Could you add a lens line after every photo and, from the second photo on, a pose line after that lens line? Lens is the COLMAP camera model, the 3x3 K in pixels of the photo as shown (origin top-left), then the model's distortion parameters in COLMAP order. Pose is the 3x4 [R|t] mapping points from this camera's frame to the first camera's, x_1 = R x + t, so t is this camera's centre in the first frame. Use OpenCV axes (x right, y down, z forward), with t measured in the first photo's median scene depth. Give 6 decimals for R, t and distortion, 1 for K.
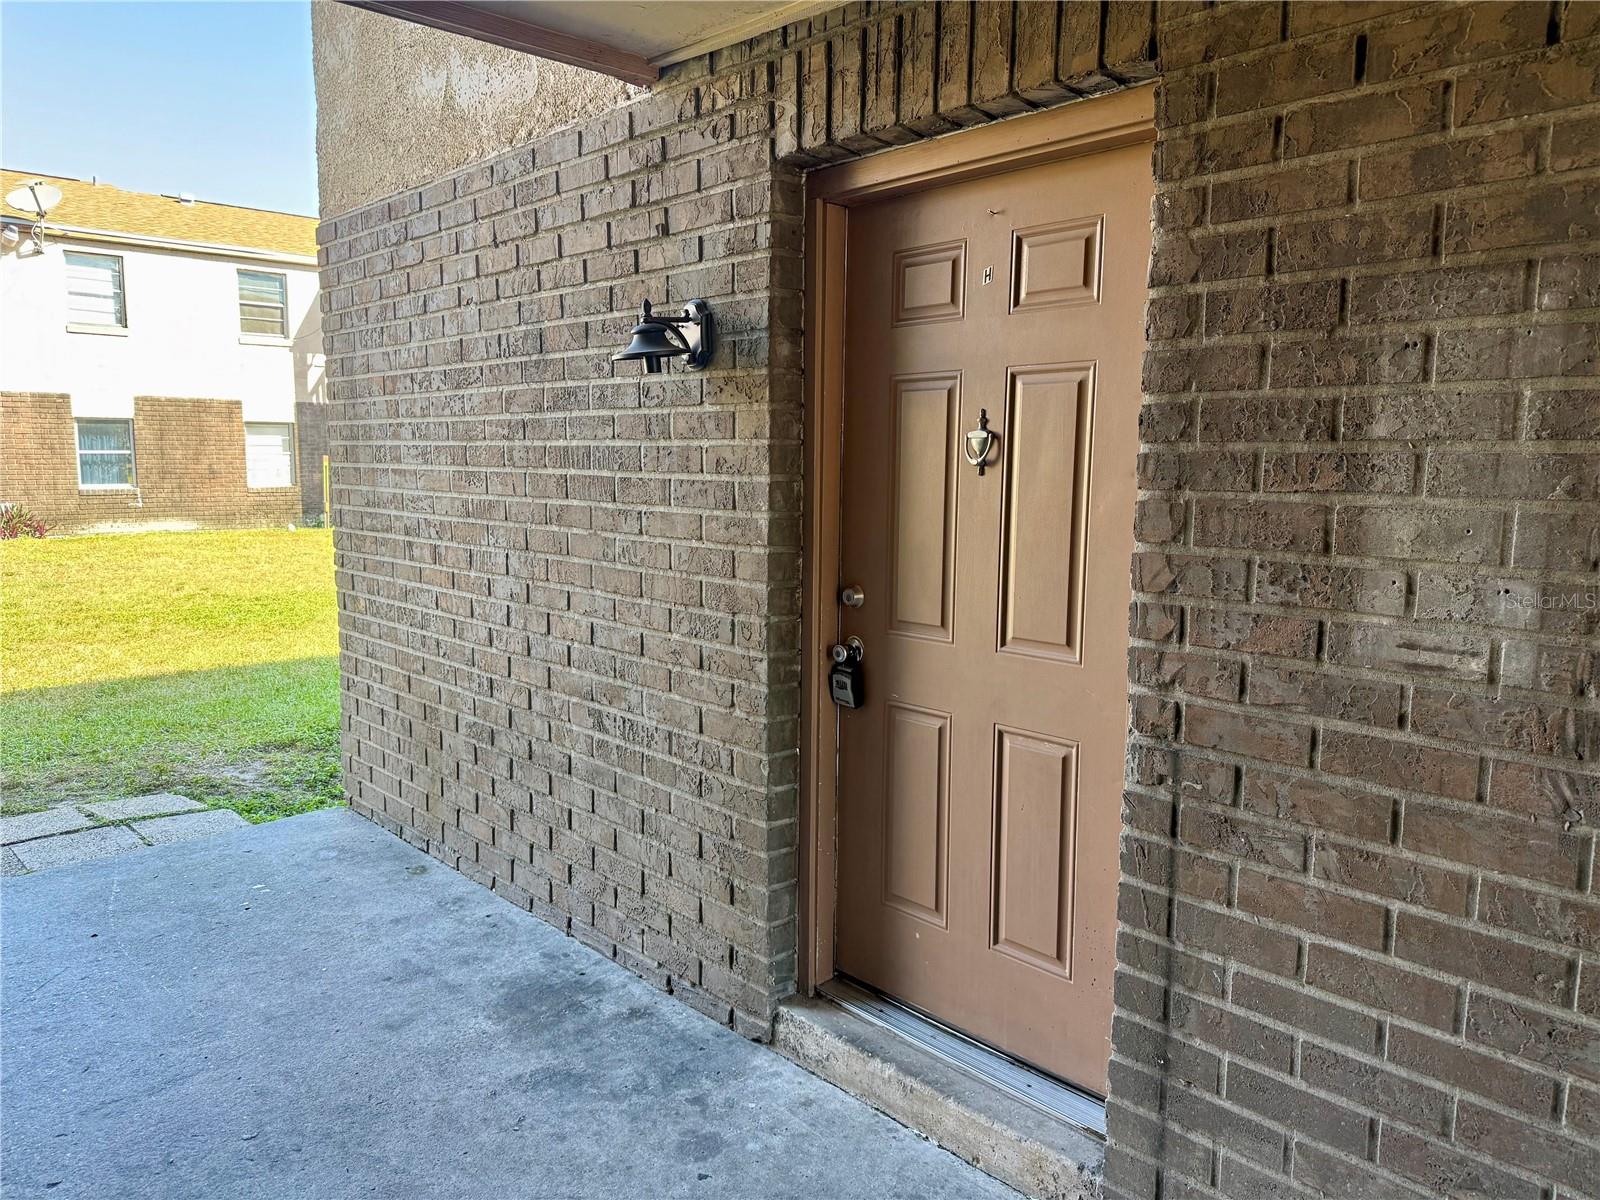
lens RADIAL K [[1129.9, 0, 813.9], [0, 1129.9, 597.1], [0, 0, 1]] dist [0.085414, -0.119574]
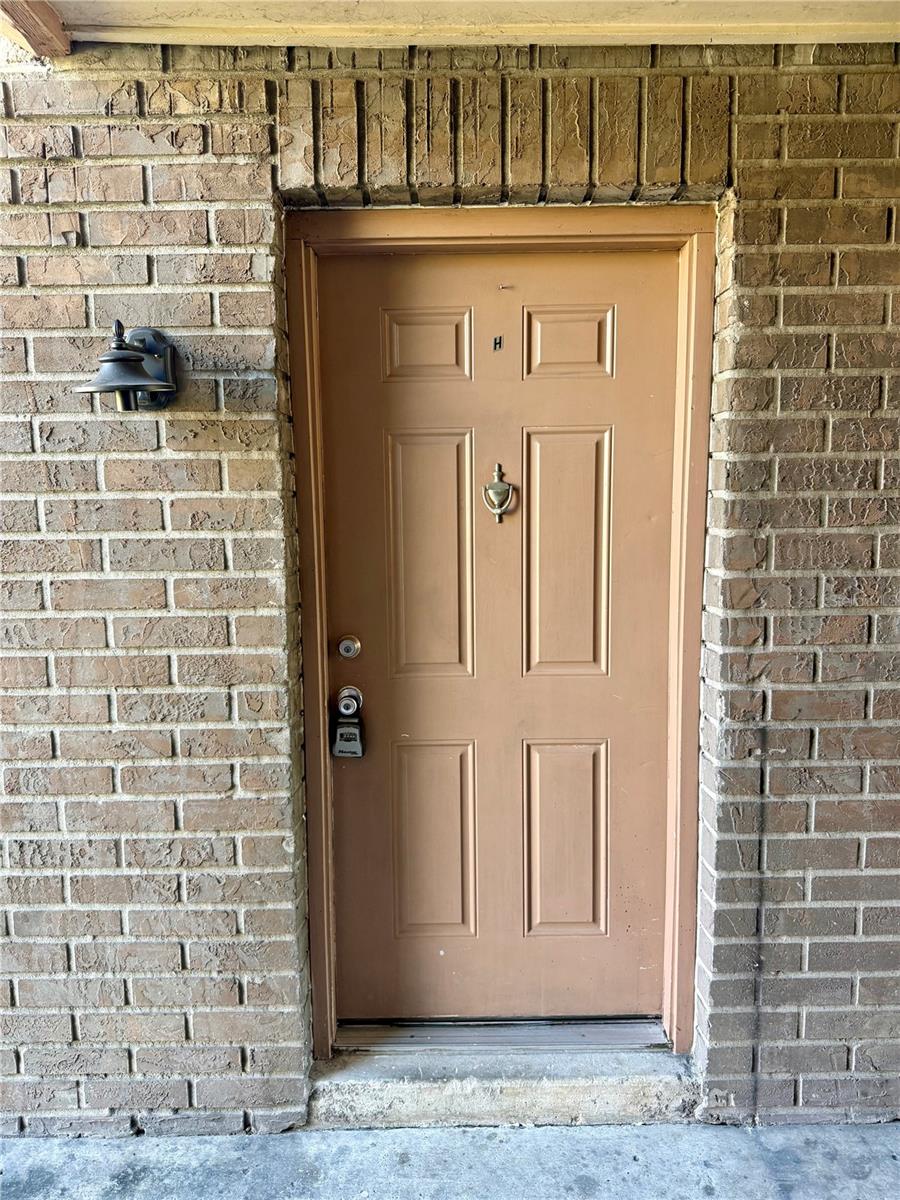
lens RADIAL K [[847.4, 0, 450.2], [0, 847.4, 606.7], [0, 0, 1]] dist [0.085414, -0.119574]
pose [[0.684598, -0.105496, 0.721246, -0.499195], [0.107348, 0.993274, 0.043392, -0.067172], [-0.720973, 0.047718, 0.691319, 0.460918]]
